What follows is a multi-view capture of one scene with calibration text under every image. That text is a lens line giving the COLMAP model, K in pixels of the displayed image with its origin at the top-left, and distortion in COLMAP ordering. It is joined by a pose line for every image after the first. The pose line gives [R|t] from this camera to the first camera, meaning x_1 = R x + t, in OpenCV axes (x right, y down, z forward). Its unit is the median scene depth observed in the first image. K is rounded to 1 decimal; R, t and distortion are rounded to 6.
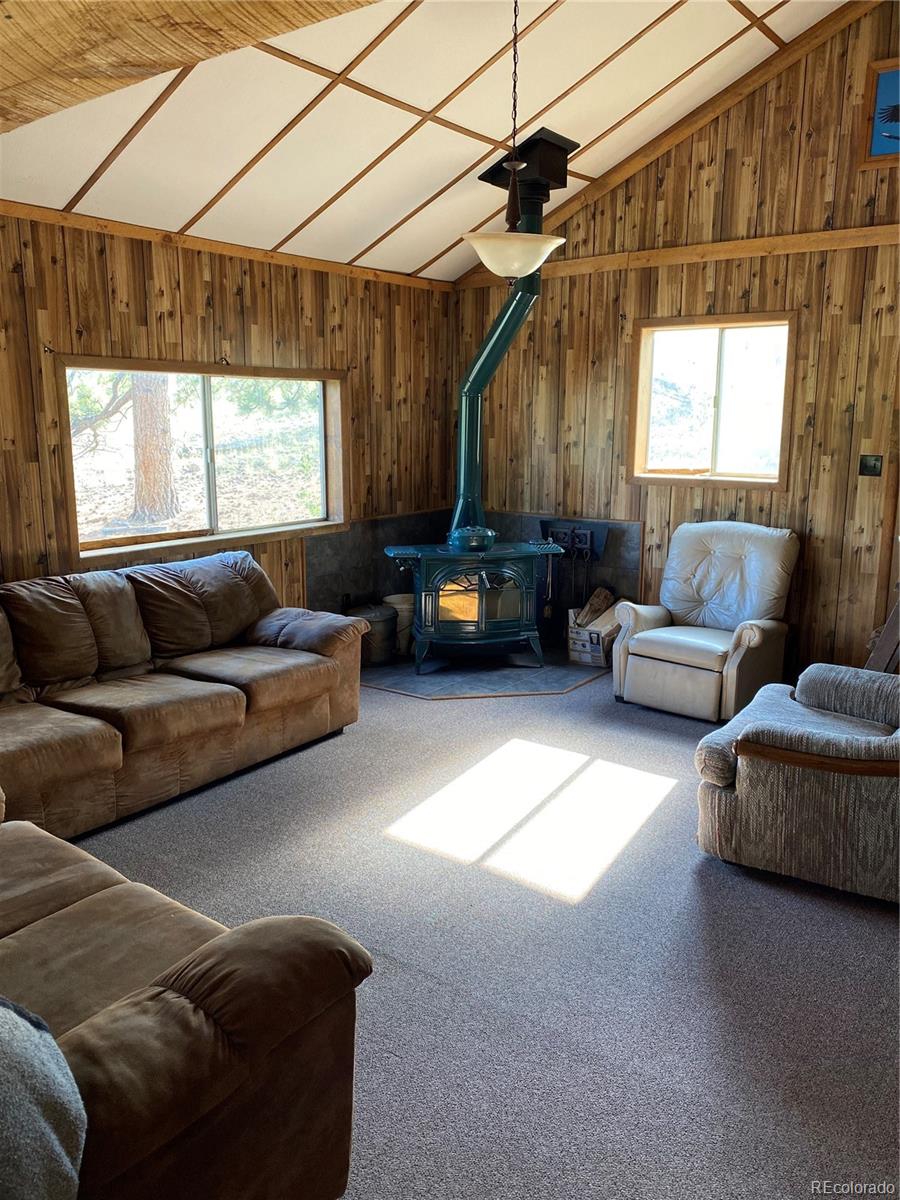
lens RADIAL K [[906.3, 0, 449.3], [0, 906.3, 600.5], [0, 0, 1]] dist [-0.012576, -0.008112]
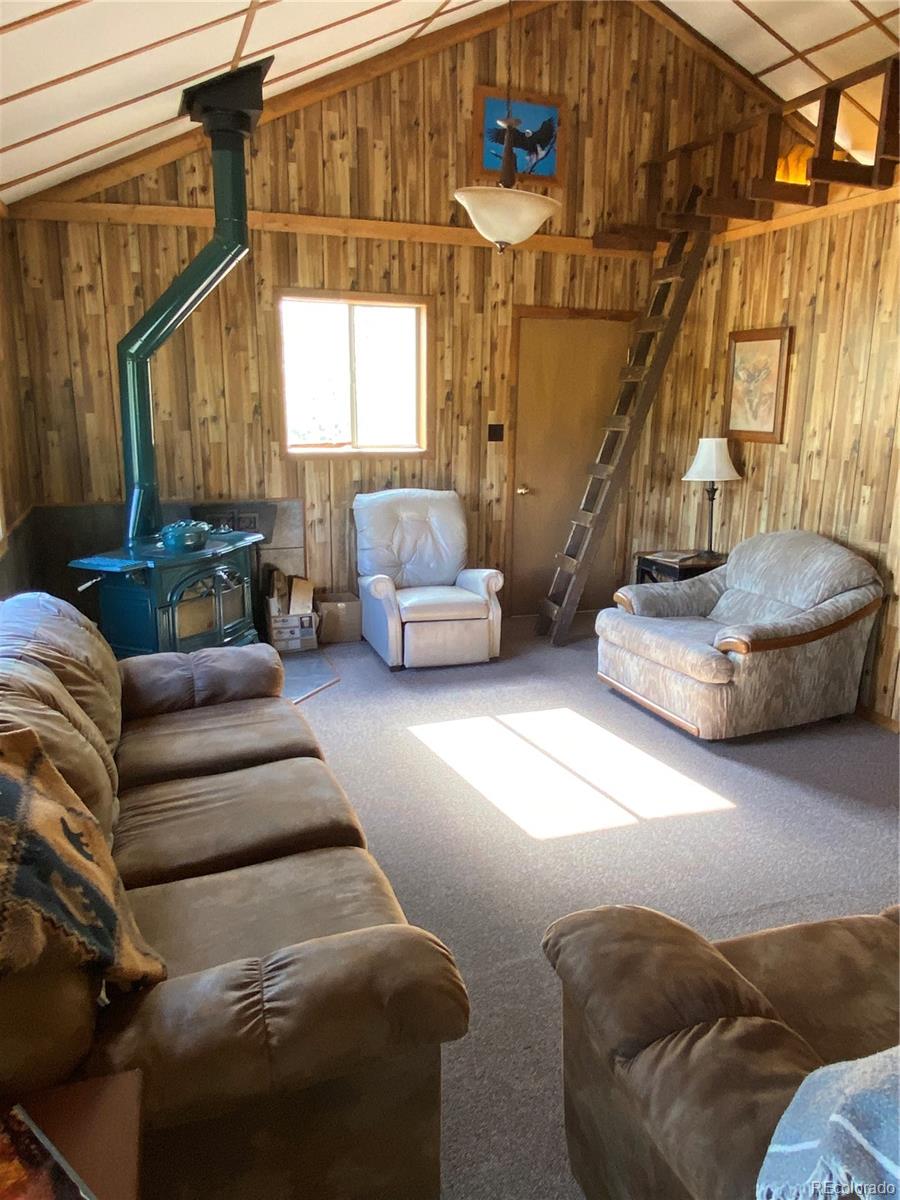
lens RADIAL K [[842.2, 0, 449.2], [0, 842.2, 607.7], [0, 0, 1]] dist [0.024537, -0.024639]
pose [[0.568019, -0.186408, 0.801627, -0.510127], [0.158551, 0.980552, 0.115668, -0.056937], [-0.807599, 0.061397, 0.586527, 0.381153]]
